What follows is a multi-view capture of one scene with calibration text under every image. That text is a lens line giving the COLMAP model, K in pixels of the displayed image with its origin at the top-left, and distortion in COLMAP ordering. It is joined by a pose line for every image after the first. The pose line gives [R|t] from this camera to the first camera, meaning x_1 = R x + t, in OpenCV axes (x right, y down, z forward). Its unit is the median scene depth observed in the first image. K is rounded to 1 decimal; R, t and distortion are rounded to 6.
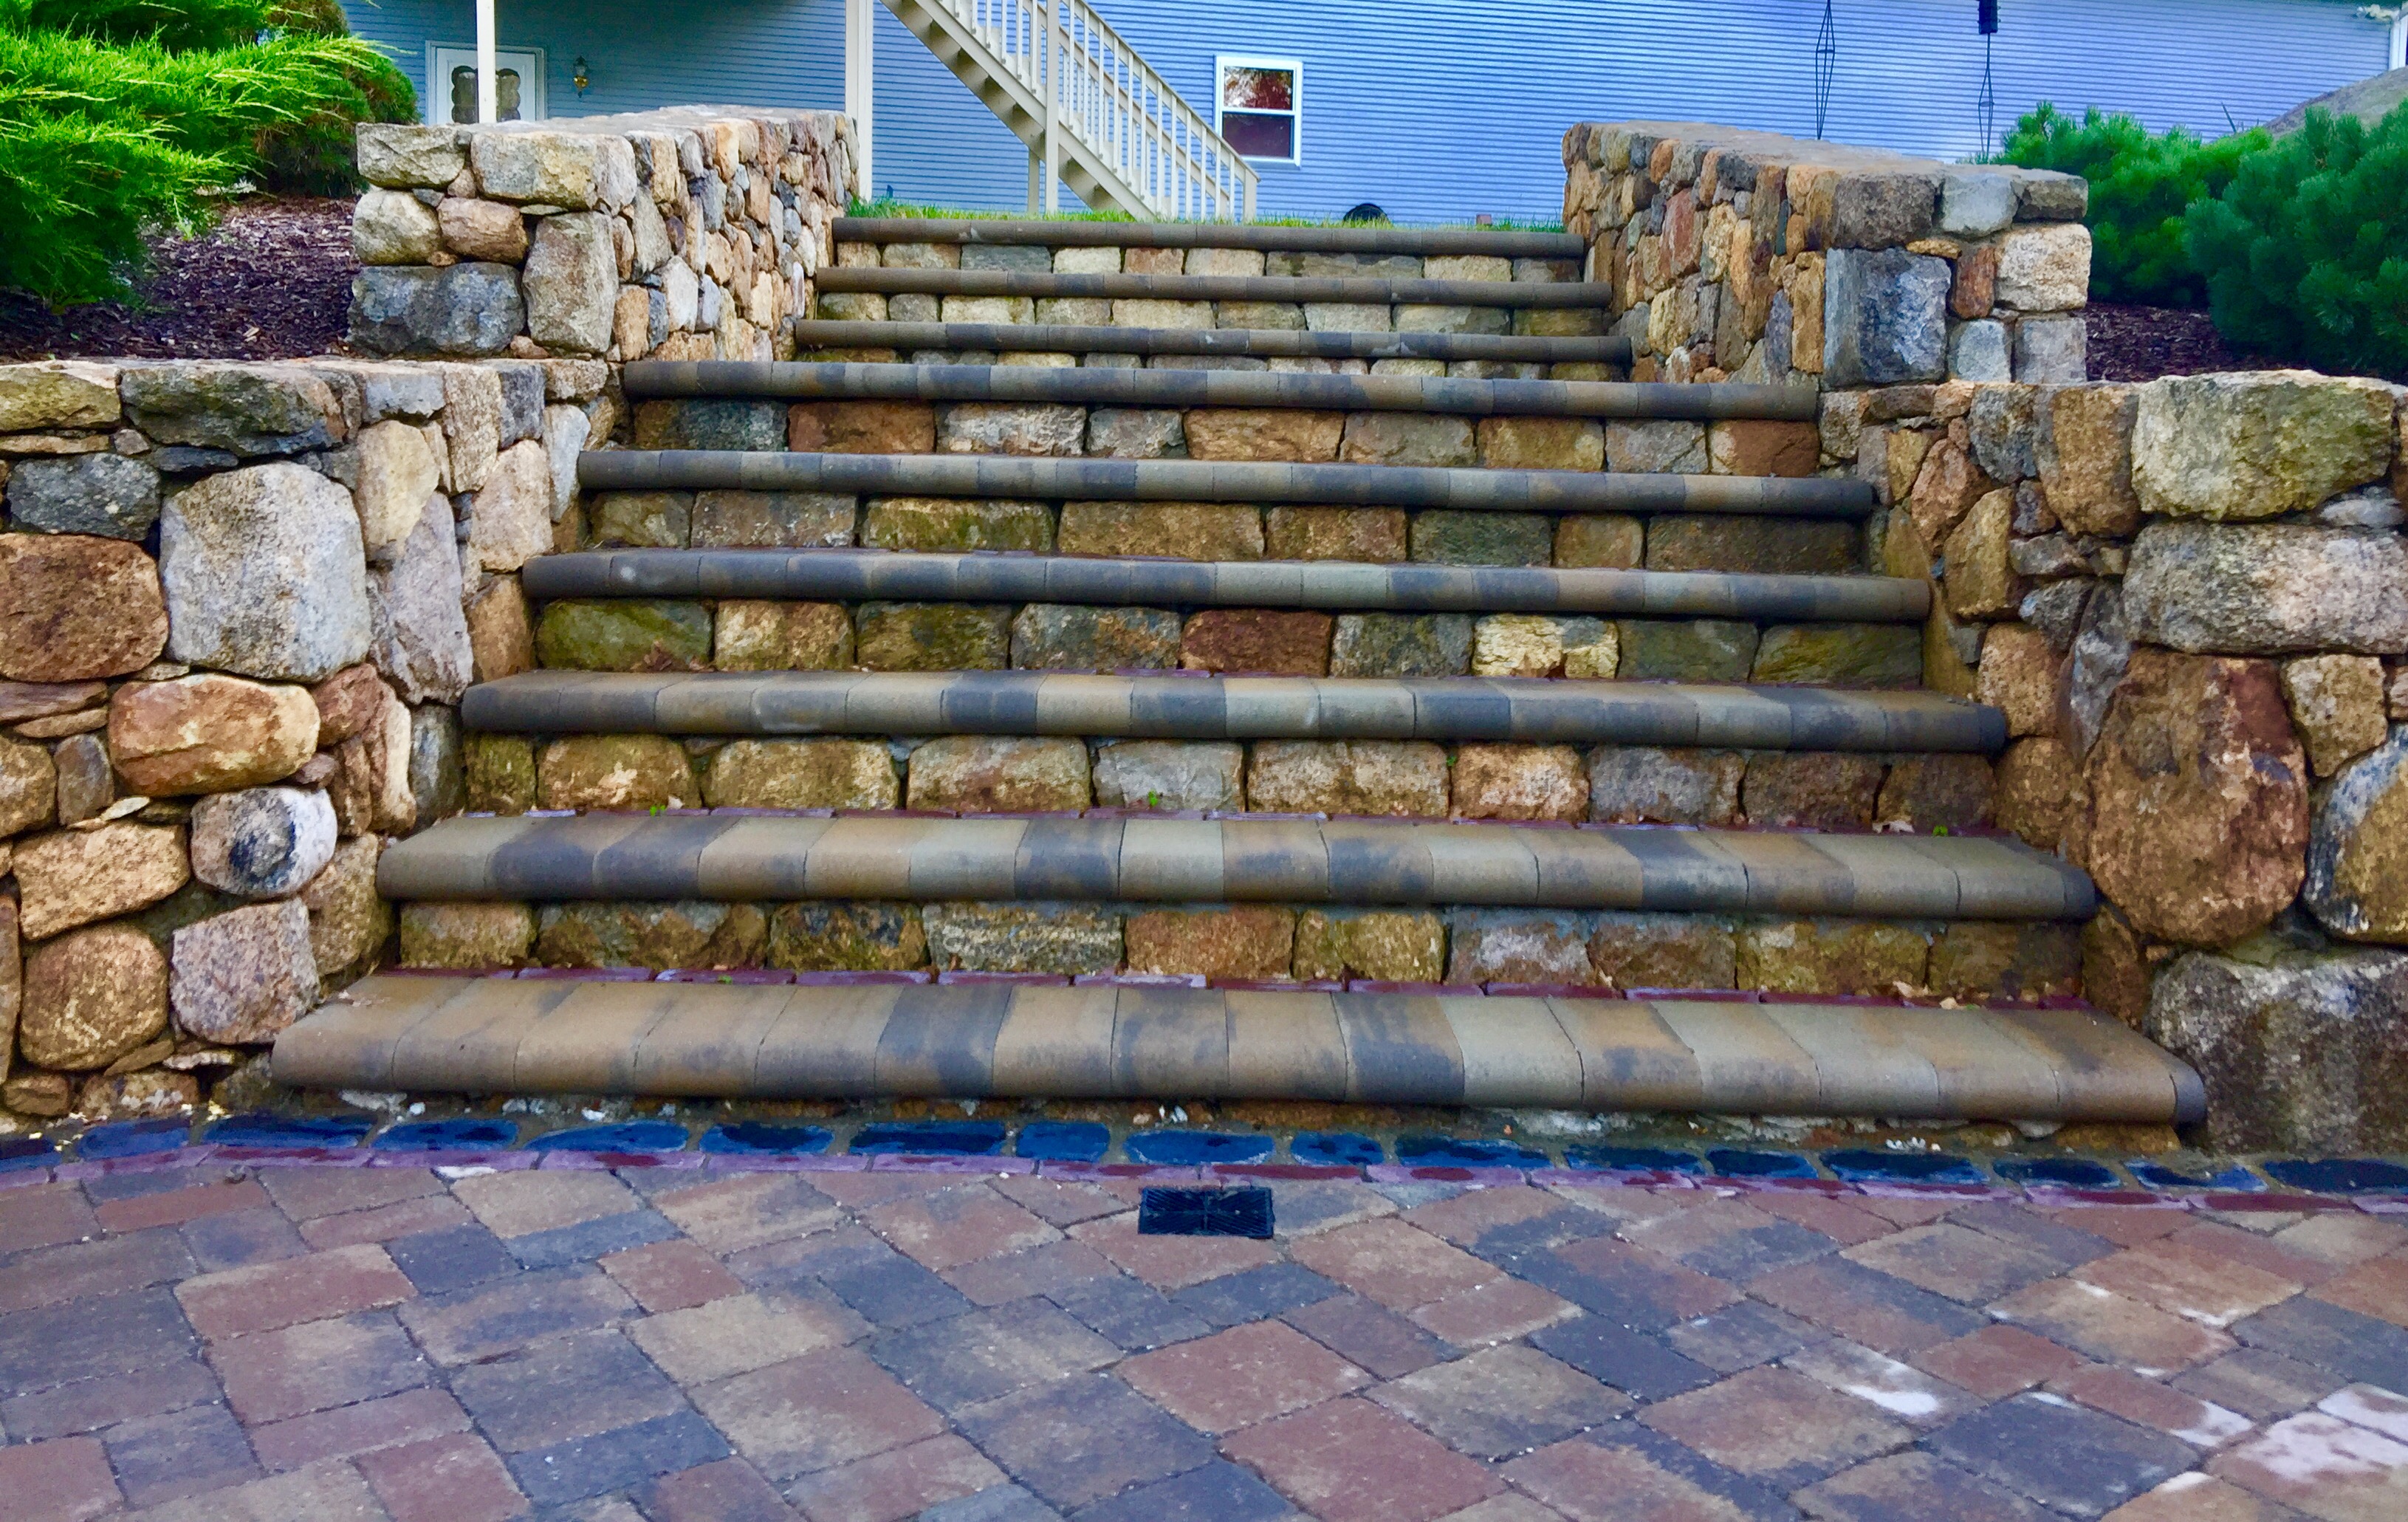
lens RADIAL K [[2036.8, 0, 1223.3], [0, 2036.8, 617.2], [0, 0, 1]] dist [0.046733, -0.056624]
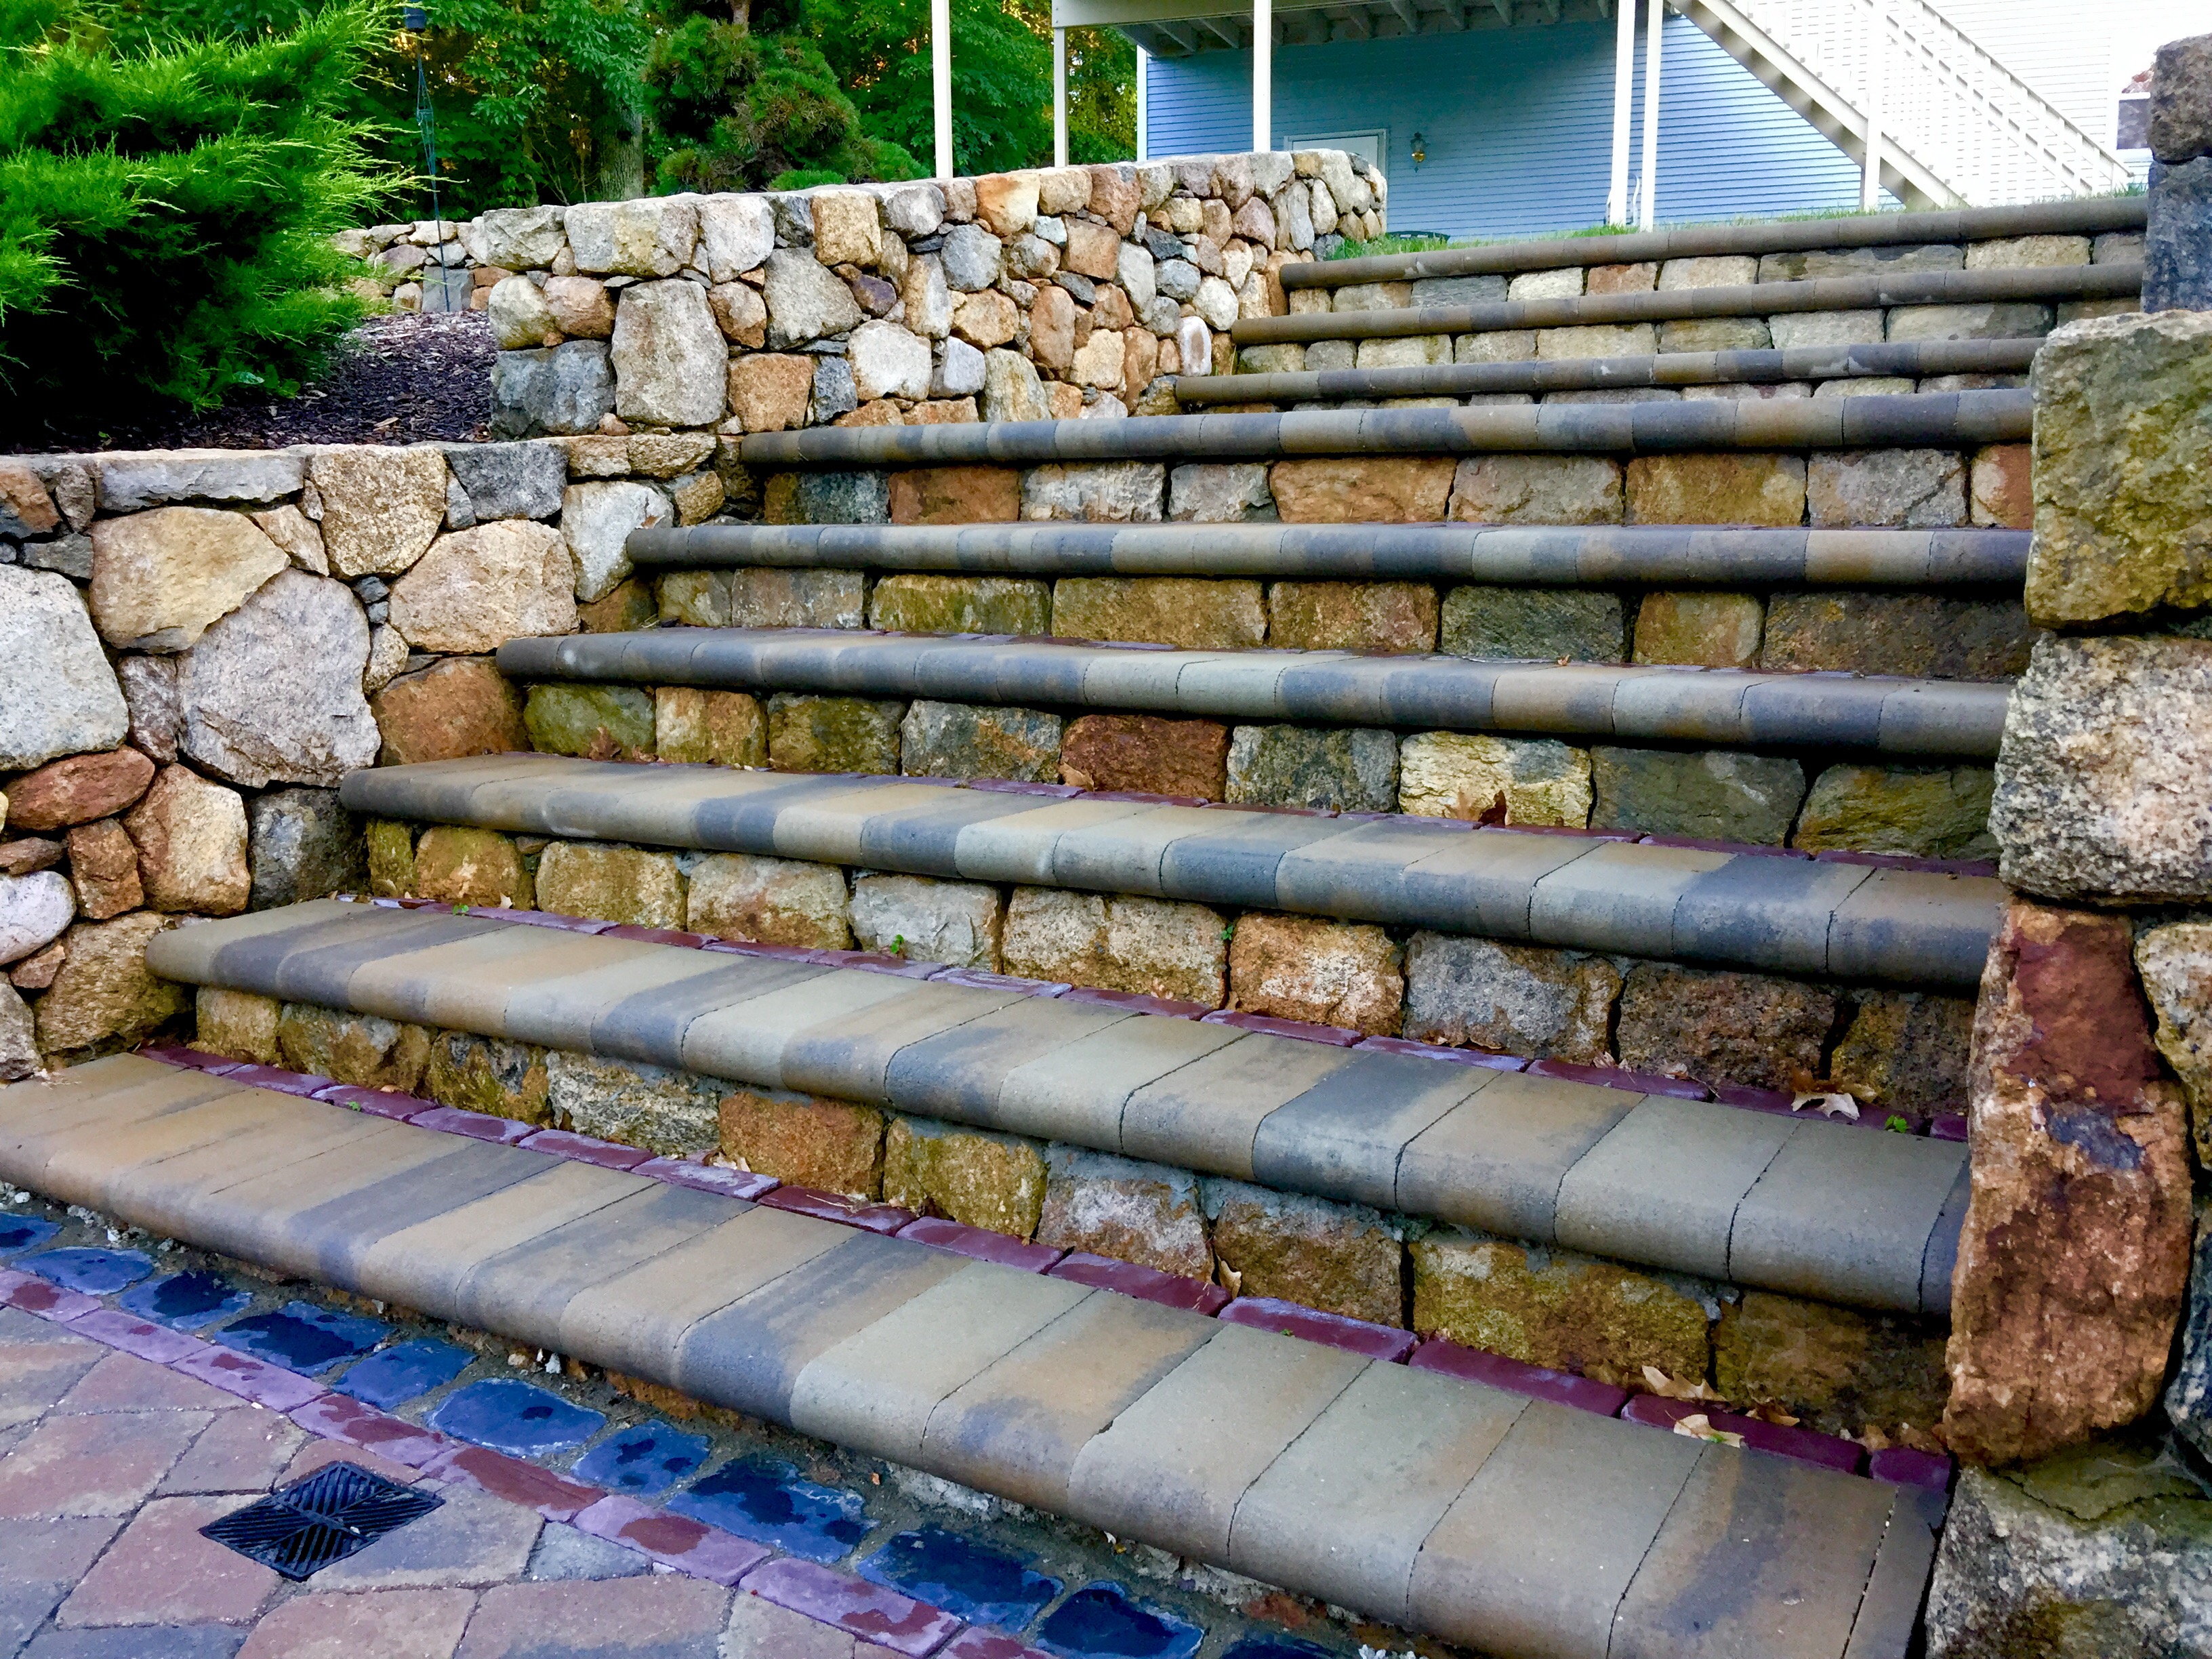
lens RADIAL K [[1883.5, 0, 1120.7], [0, 1883.5, 819.1], [0, 0, 1]] dist [0.061428, -0.097630]
pose [[0.852079, 0.060593, -0.519894, 0.396132], [-0.017578, 0.996029, 0.087276, -0.027455], [0.523118, -0.065227, 0.849760, 0.364625]]
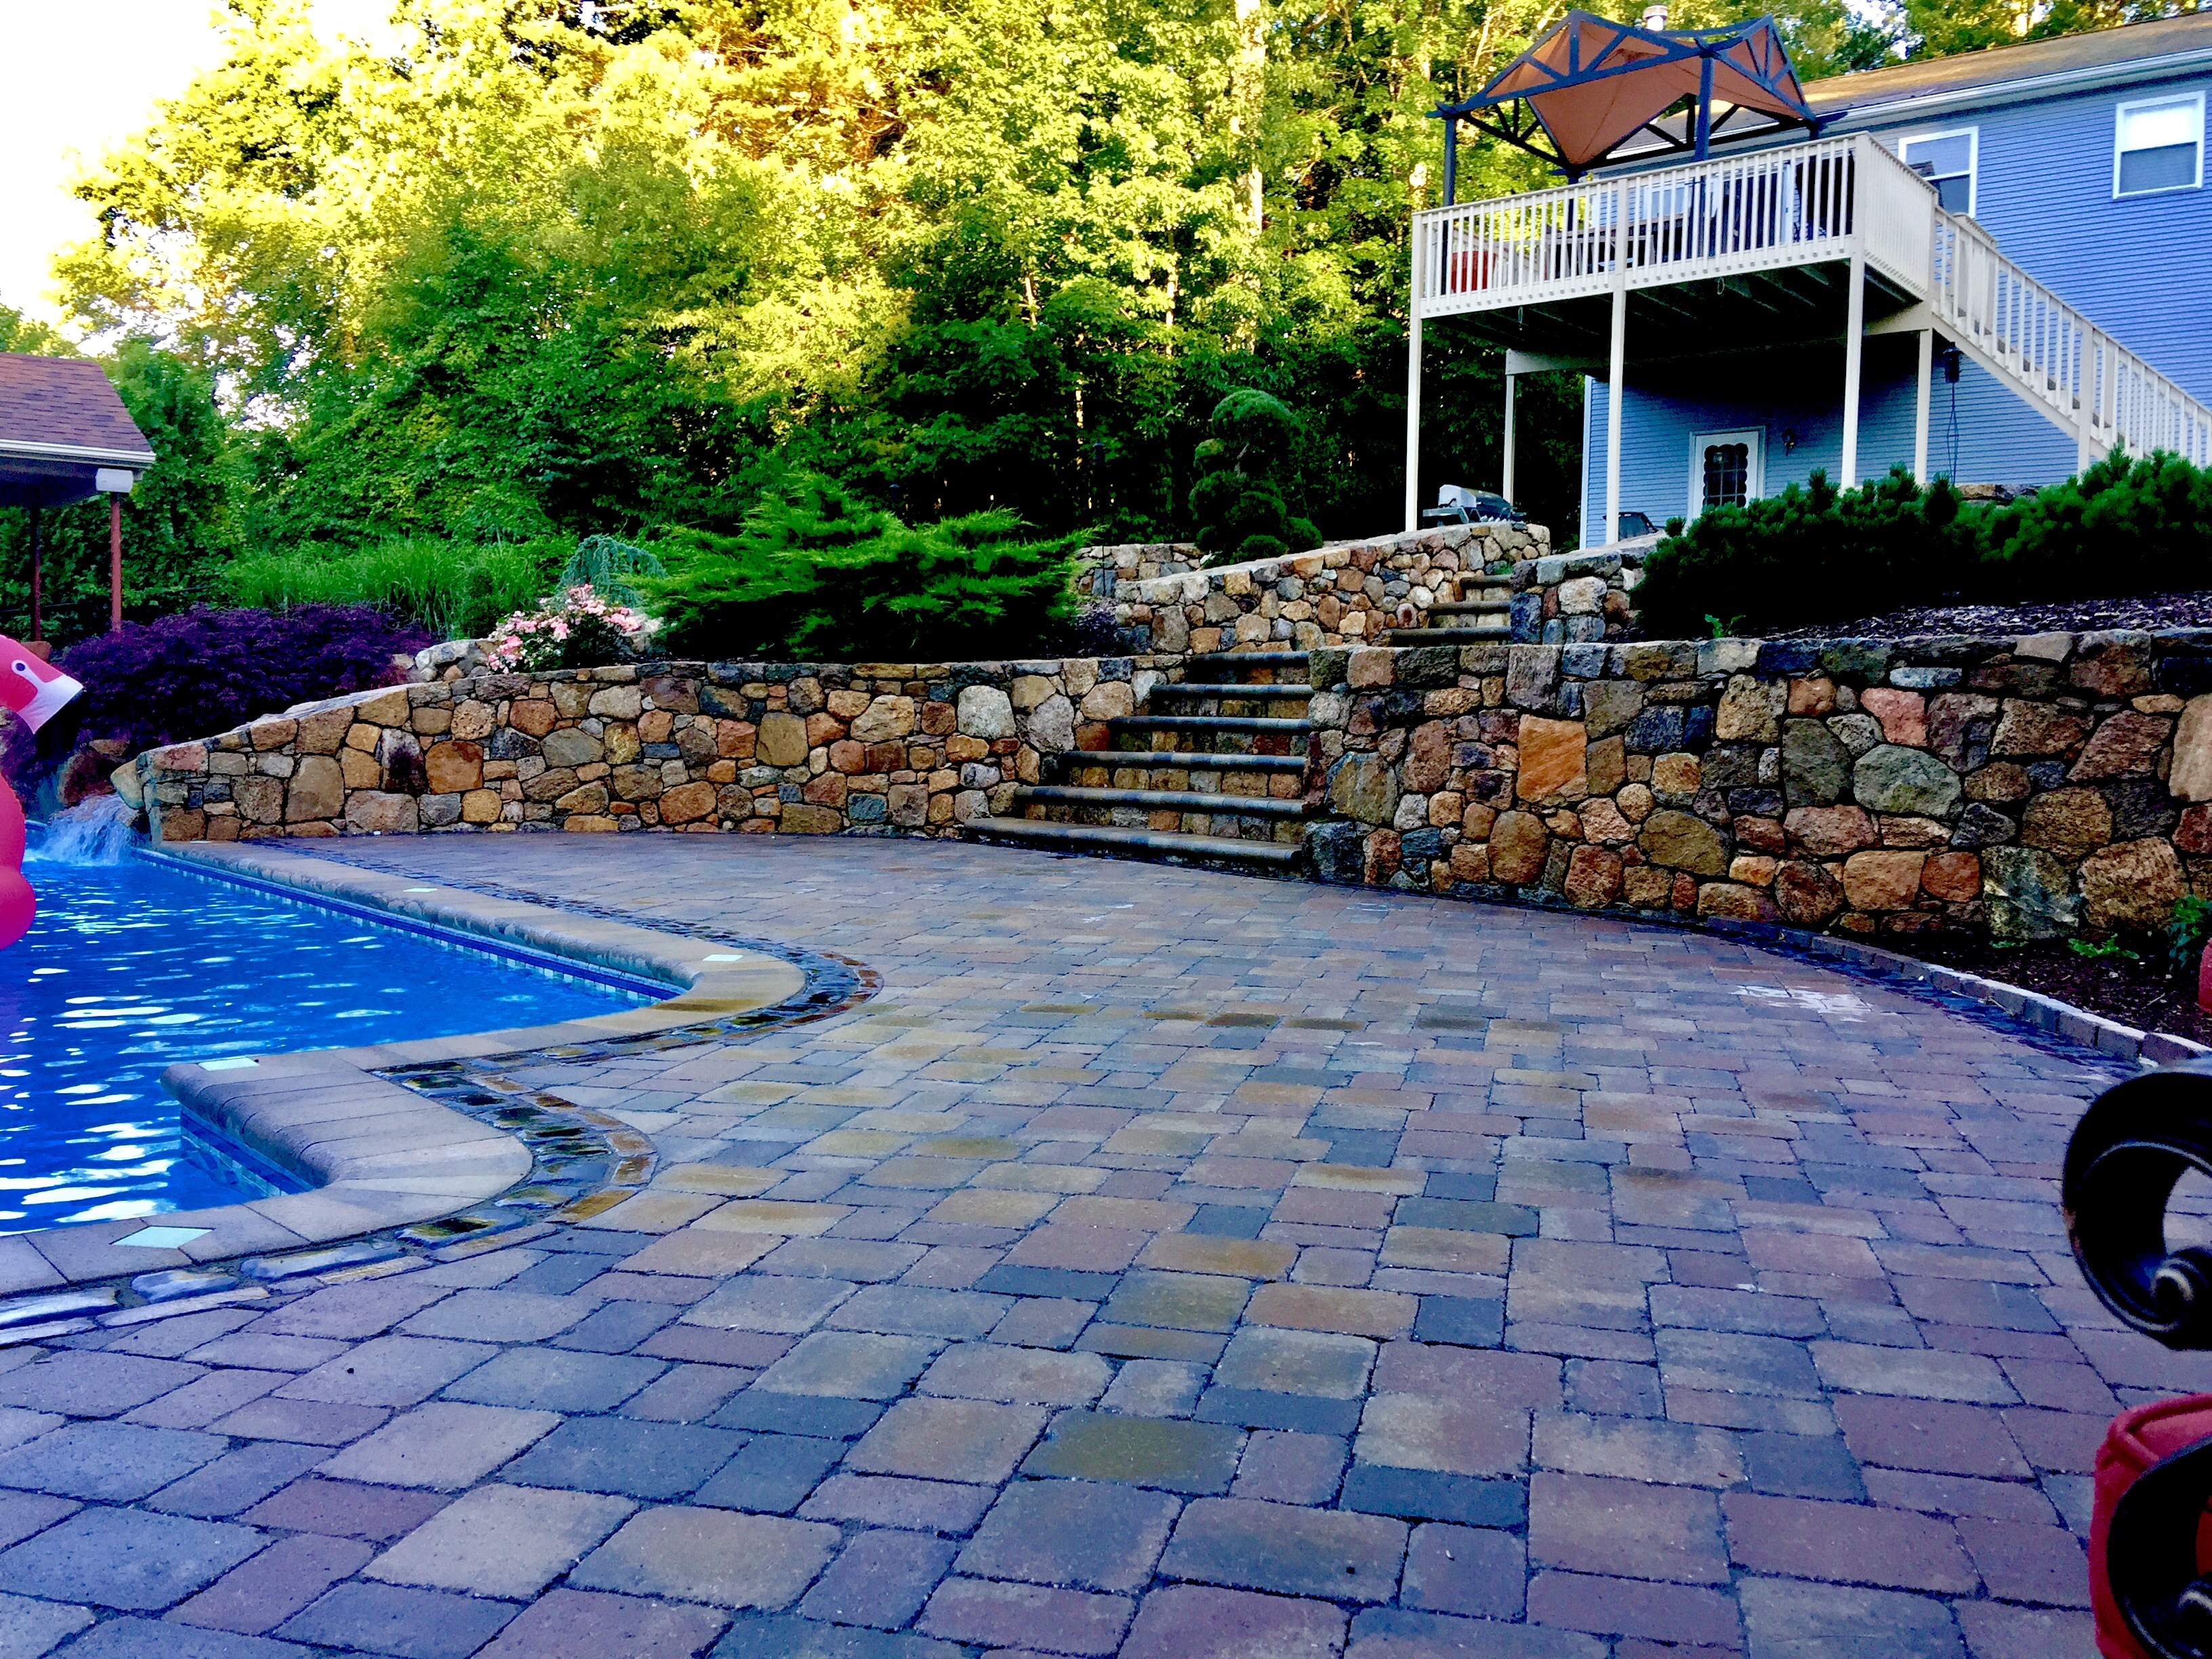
lens RADIAL K [[1883.5, 0, 1105.2], [0, 1883.5, 833.5], [0, 0, 1]] dist [0.061428, -0.097630]
pose [[0.635344, 0.040639, -0.771159, 1.964036], [-0.058480, 0.998279, 0.004428, 0.142924], [0.770011, 0.042284, 0.636627, -0.906862]]
